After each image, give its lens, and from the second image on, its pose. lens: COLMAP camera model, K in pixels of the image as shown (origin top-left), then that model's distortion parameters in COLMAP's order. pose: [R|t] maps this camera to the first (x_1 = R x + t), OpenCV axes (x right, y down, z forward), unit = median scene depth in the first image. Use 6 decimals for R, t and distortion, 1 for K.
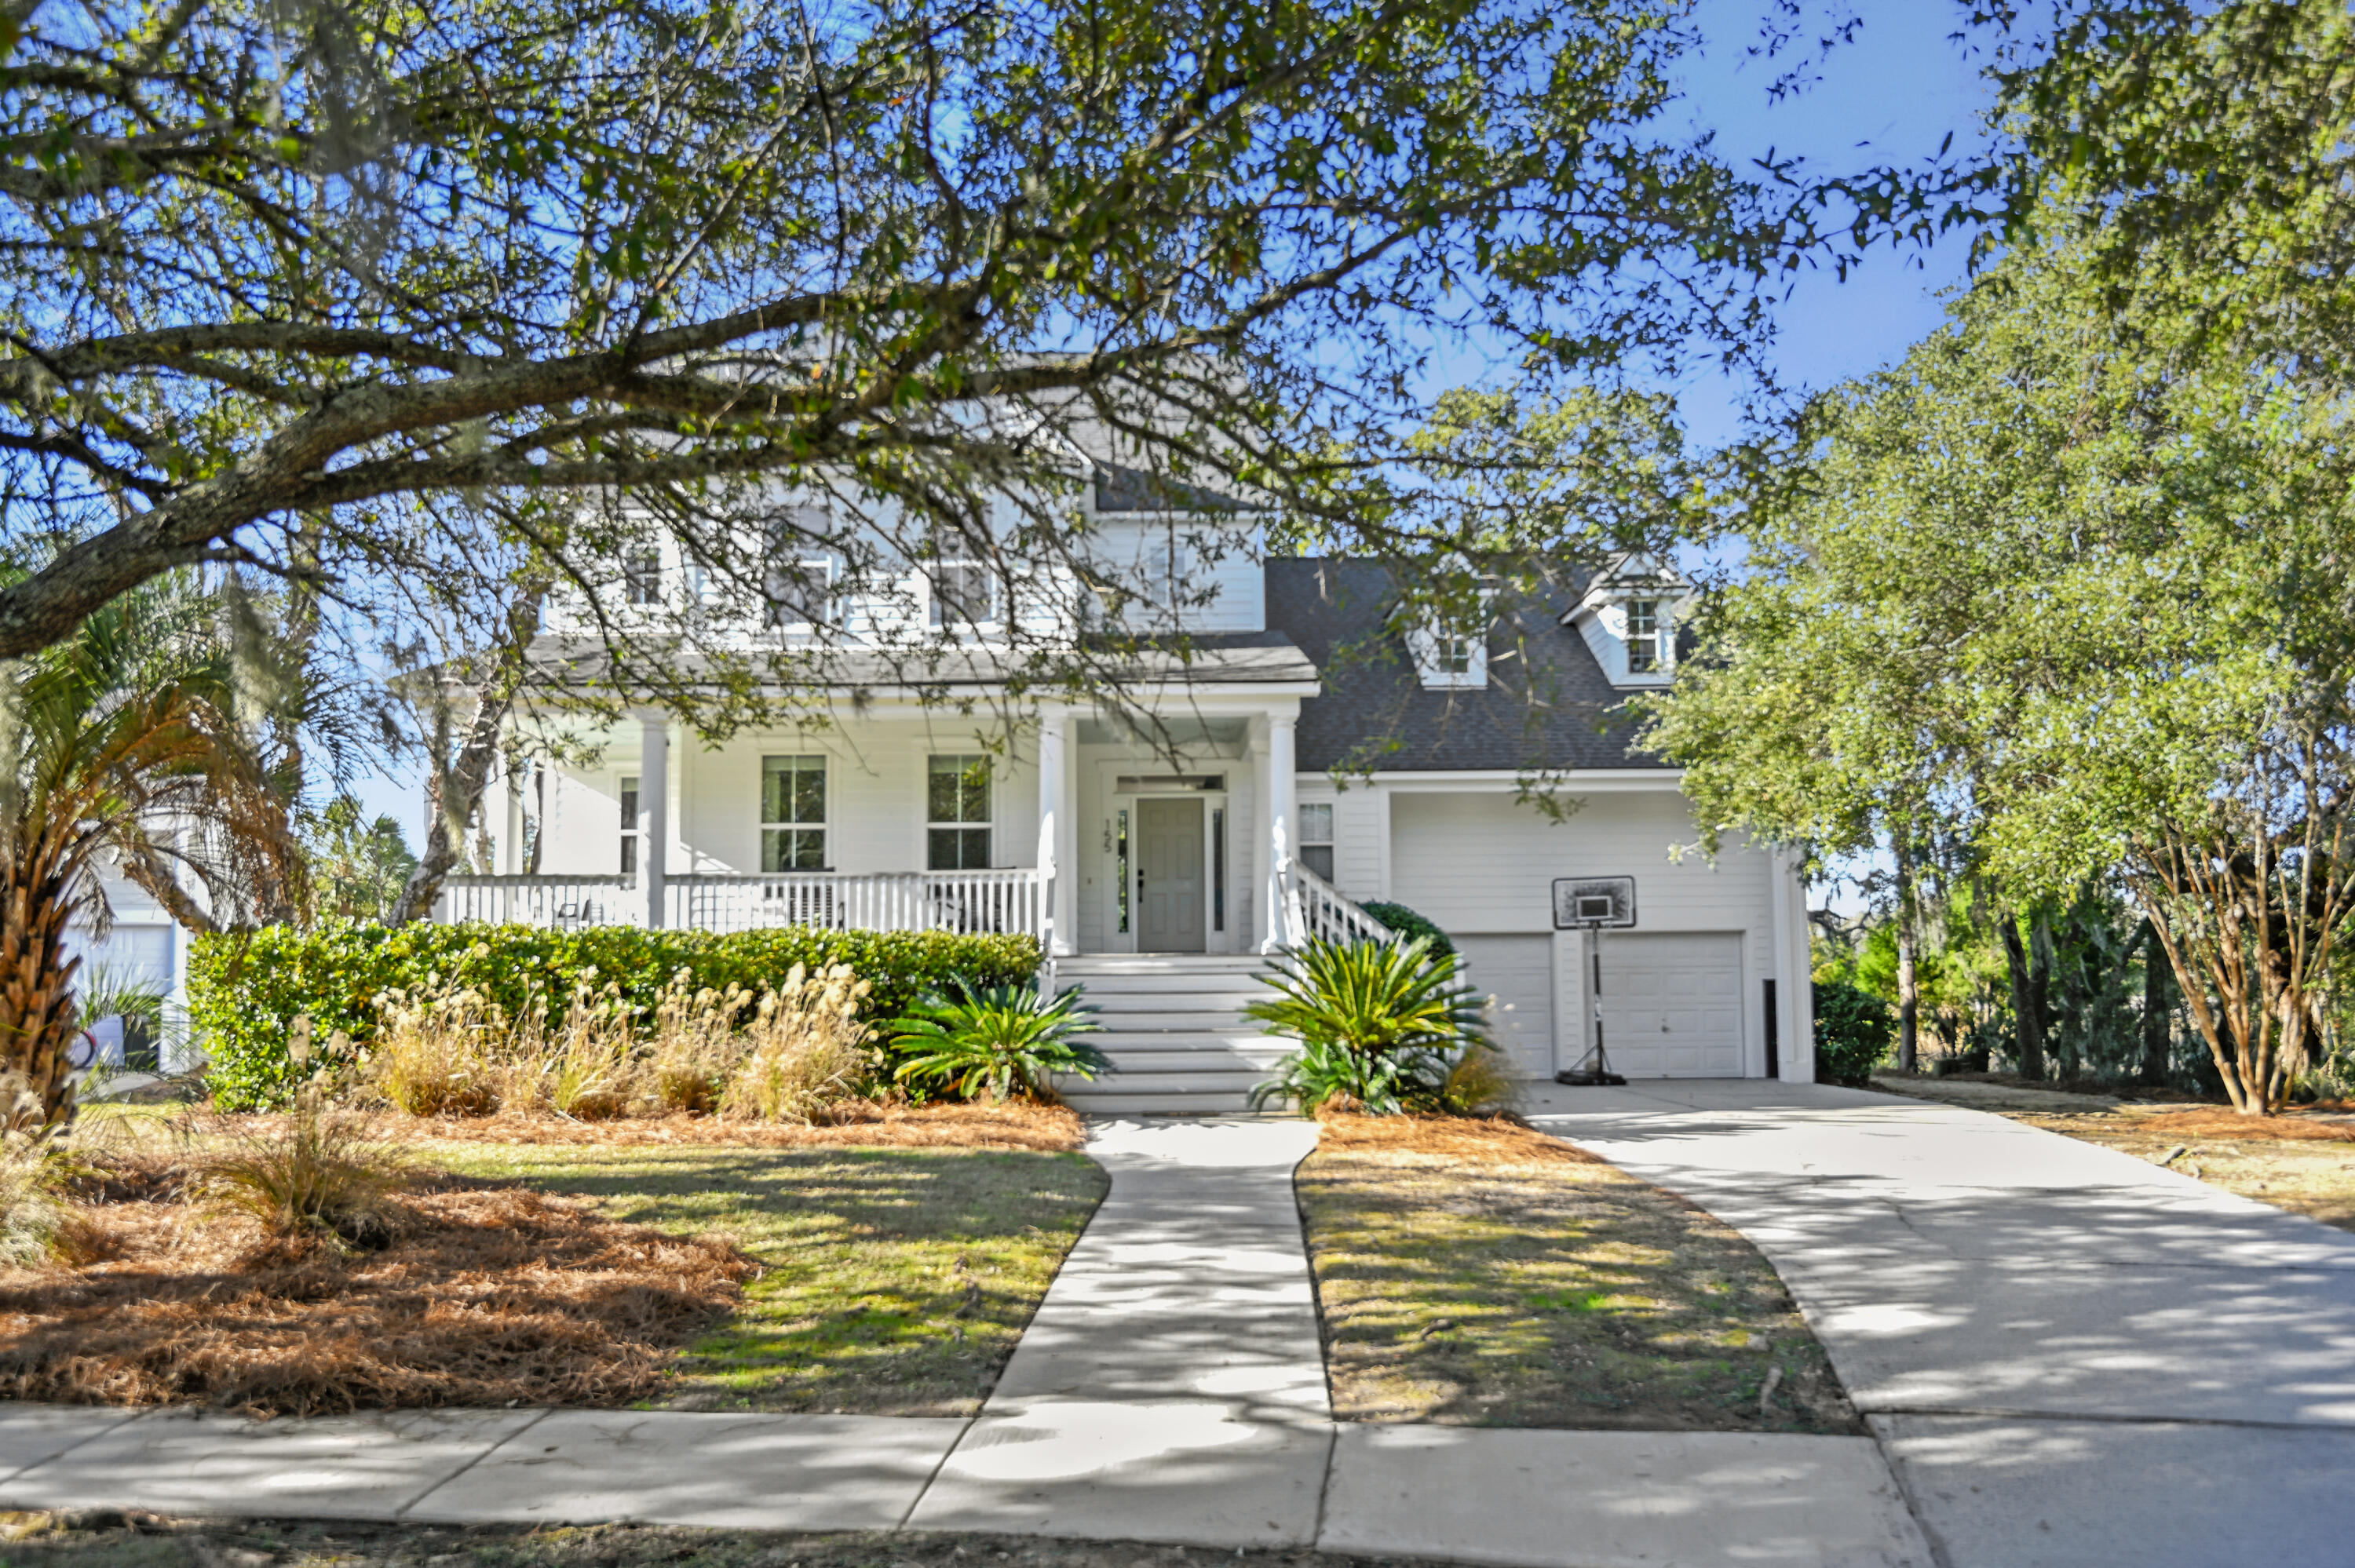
lens RADIAL K [[1568.4, 0, 1165.3], [0, 1568.4, 874.6], [0, 0, 1]] dist [-0.009370, -0.006134]
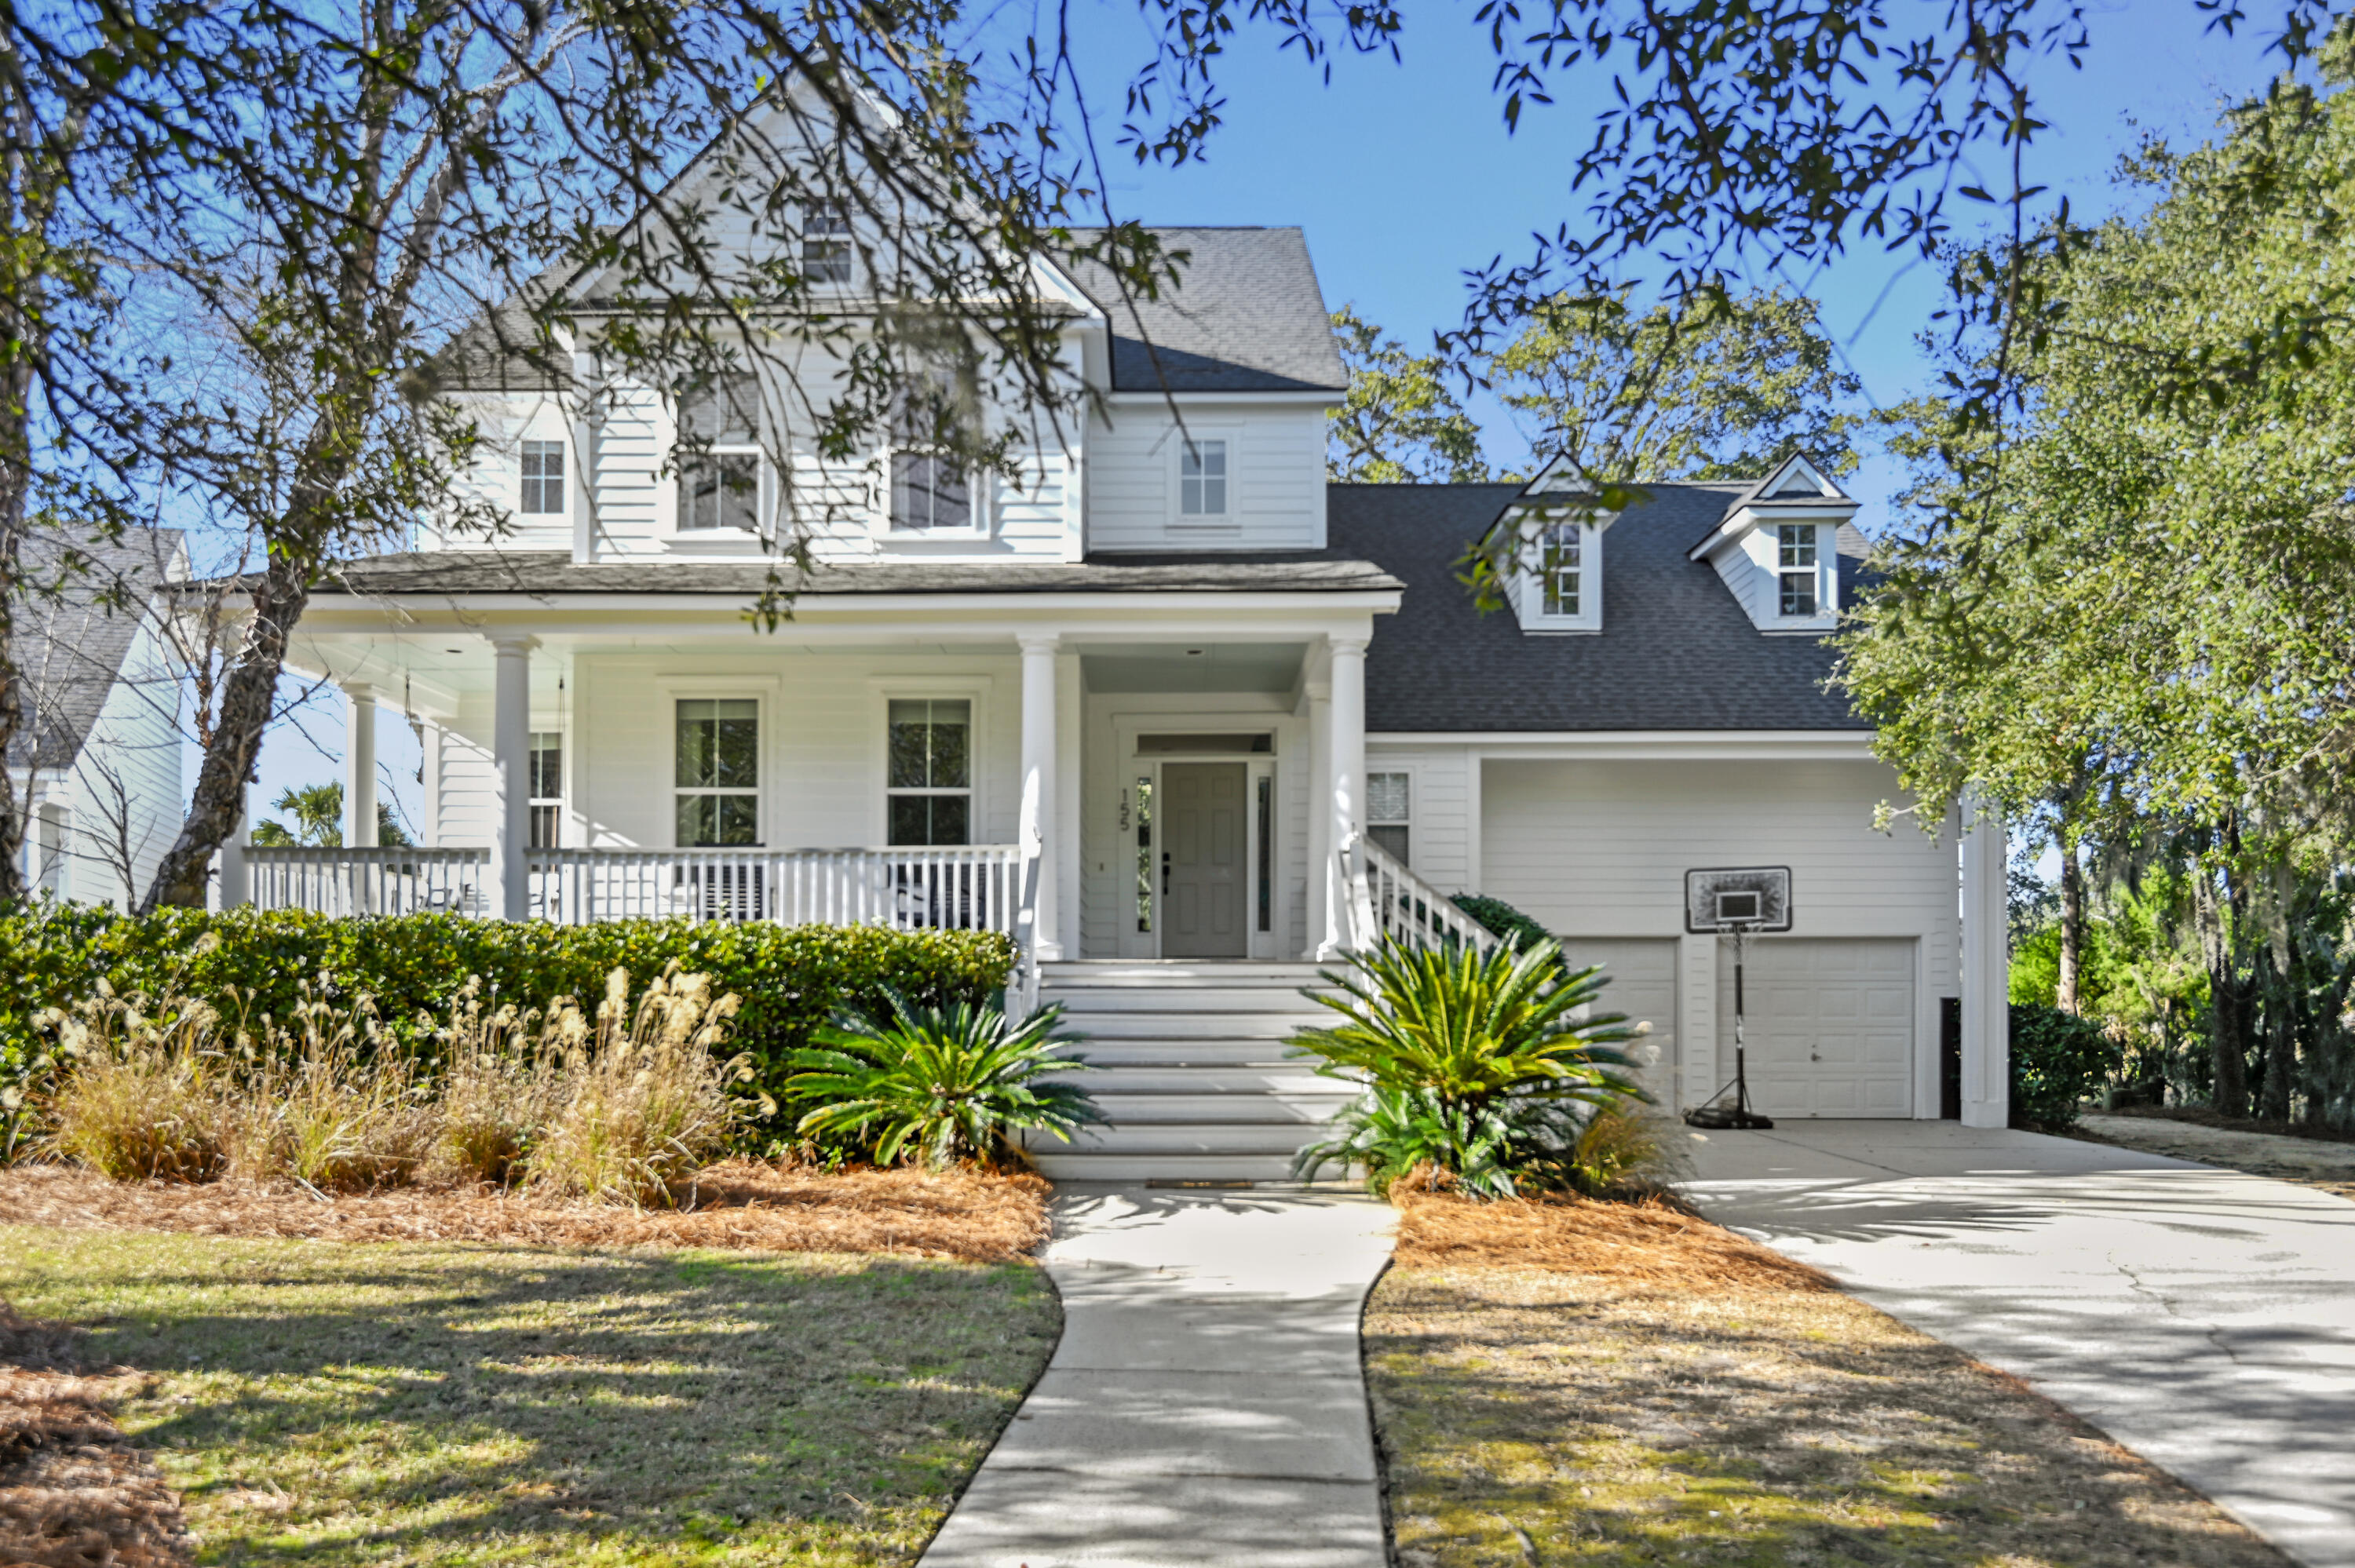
lens RADIAL K [[1555.3, 0, 1166.1], [0, 1555.3, 958.2], [0, 0, 1]] dist [-0.011237, 0.001329]
pose [[0.999256, 0.010150, -0.037208, 0.020386], [-0.008170, 0.998562, 0.052990, 0.012304], [0.037692, -0.052647, 0.997902, 0.302605]]
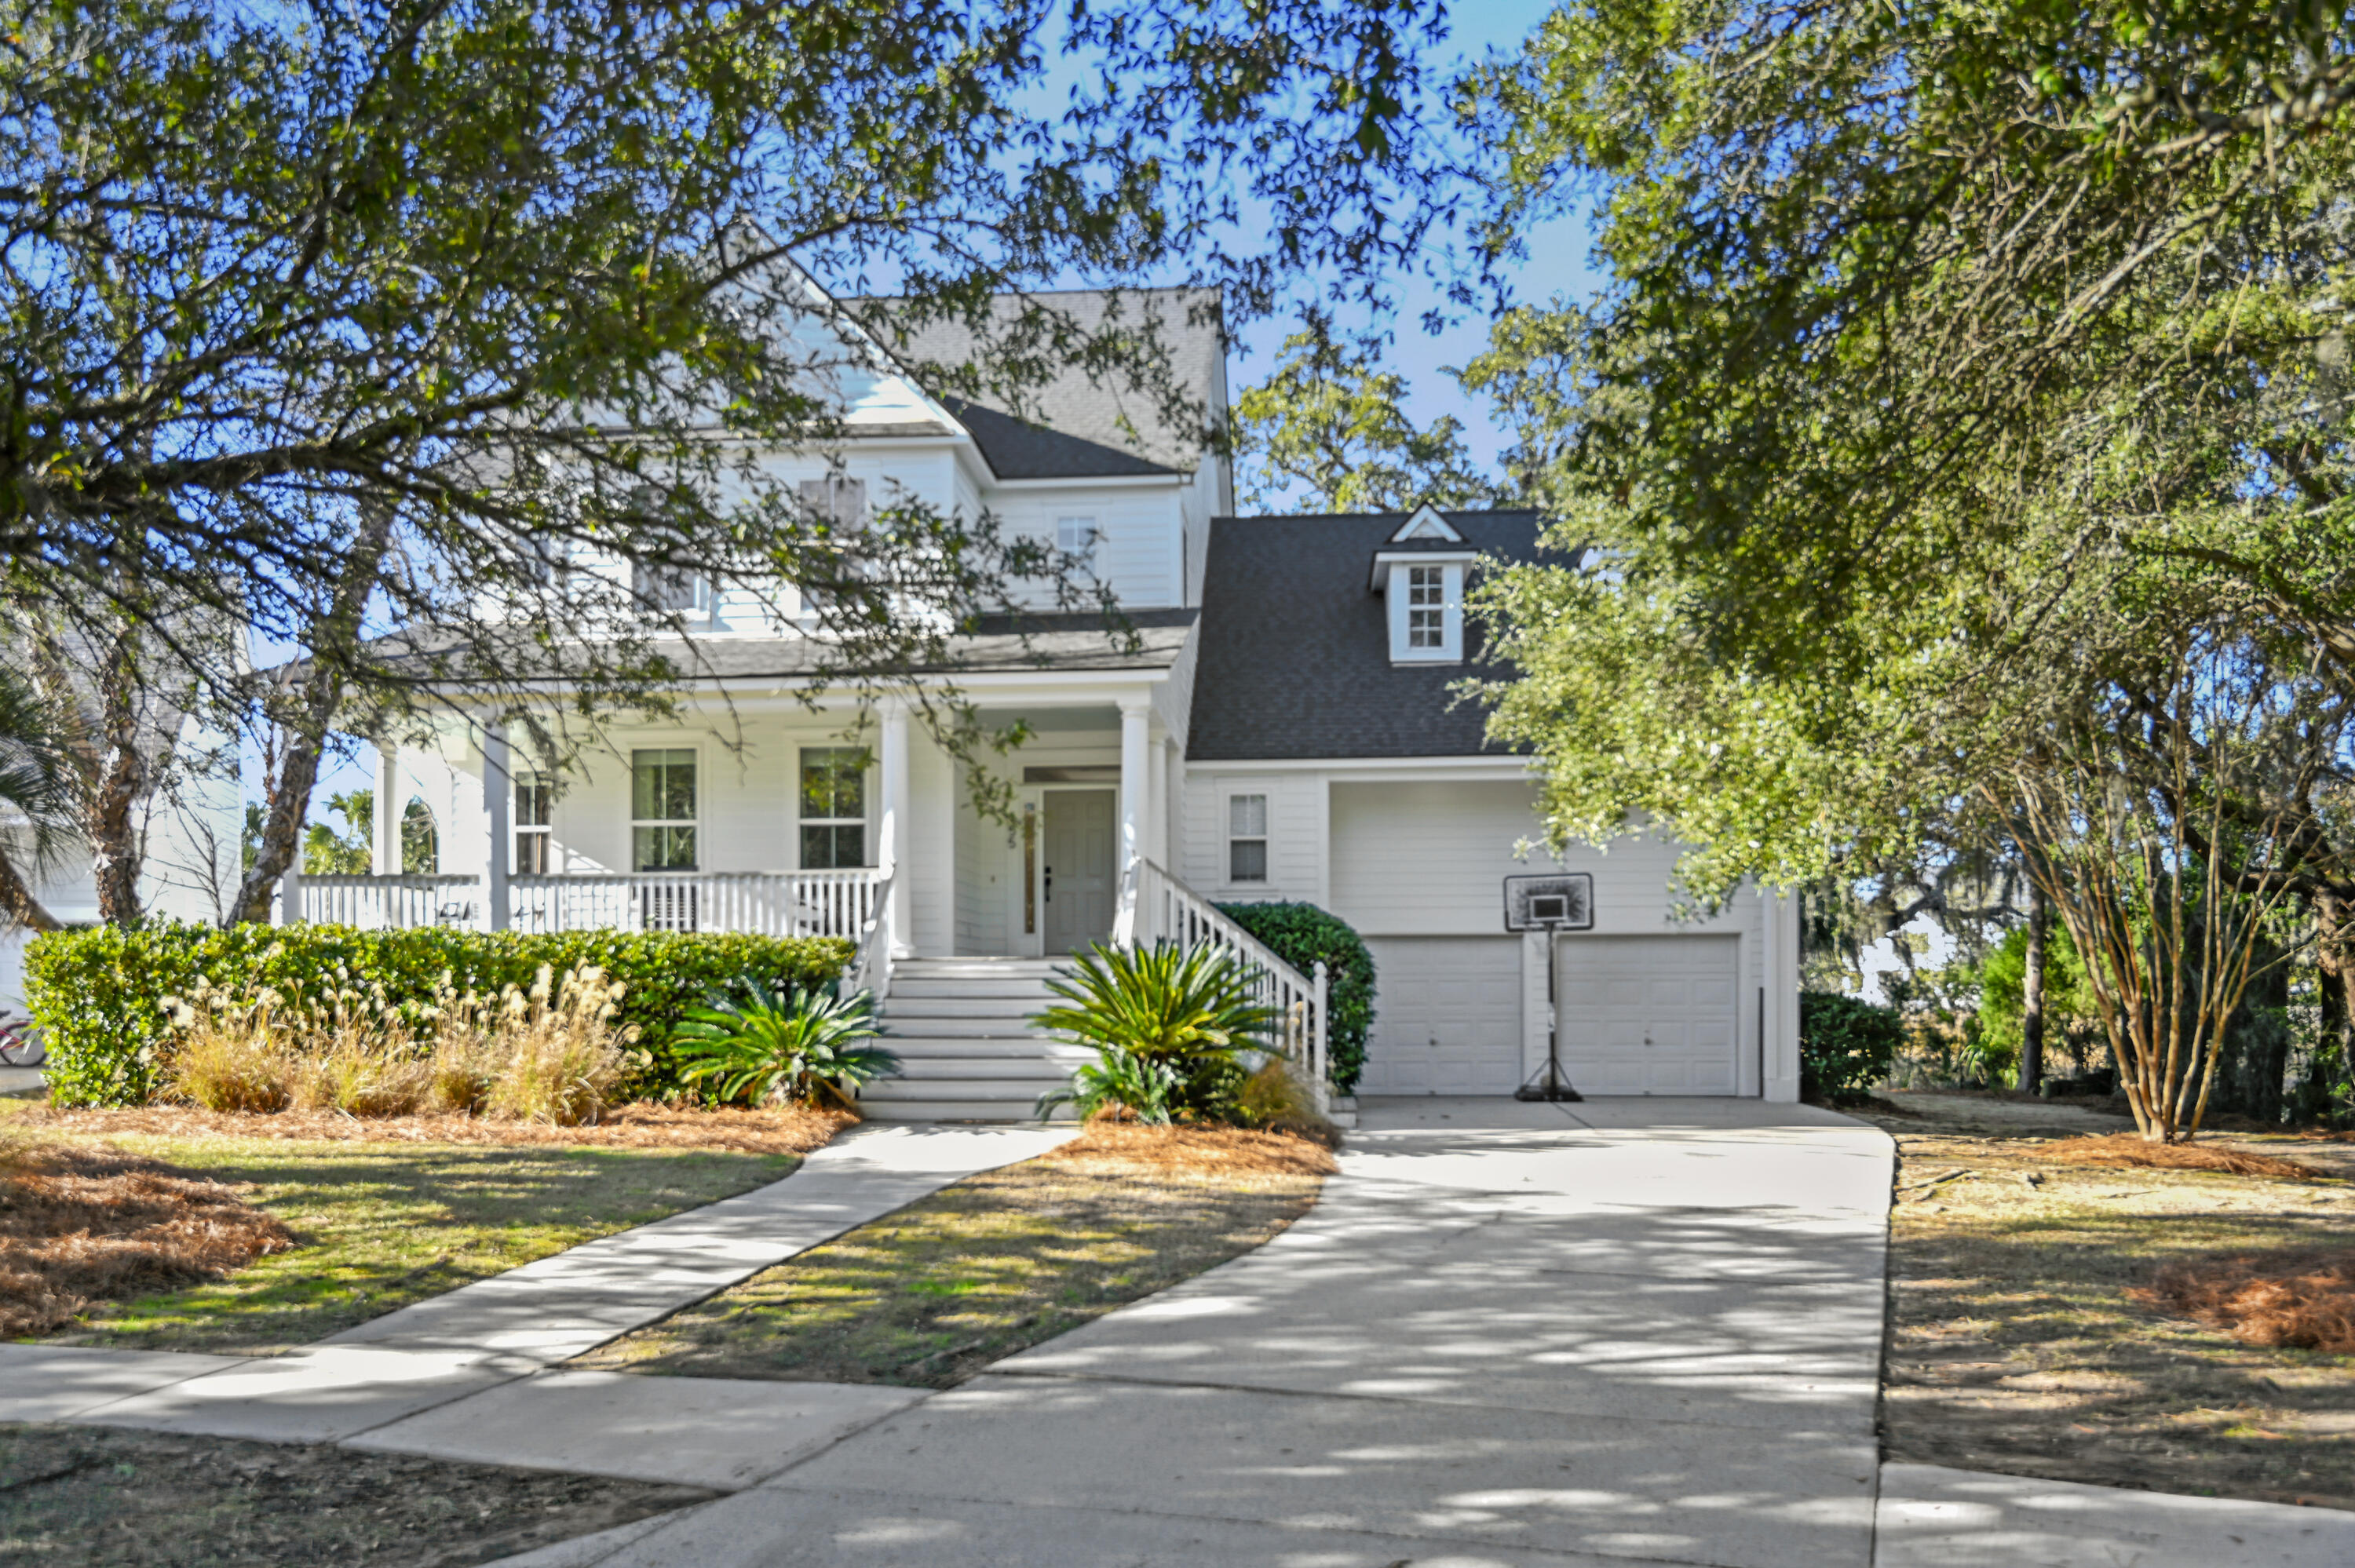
lens RADIAL K [[1801.6, 0, 1192.9], [0, 1801.6, 968.6], [0, 0, 1]] dist [0.003127, -0.014232]
pose [[0.994089, 0.005772, -0.108411, 0.271518], [0.000811, 0.998163, 0.060577, -0.010872], [0.108561, -0.060307, 0.992259, -0.097782]]
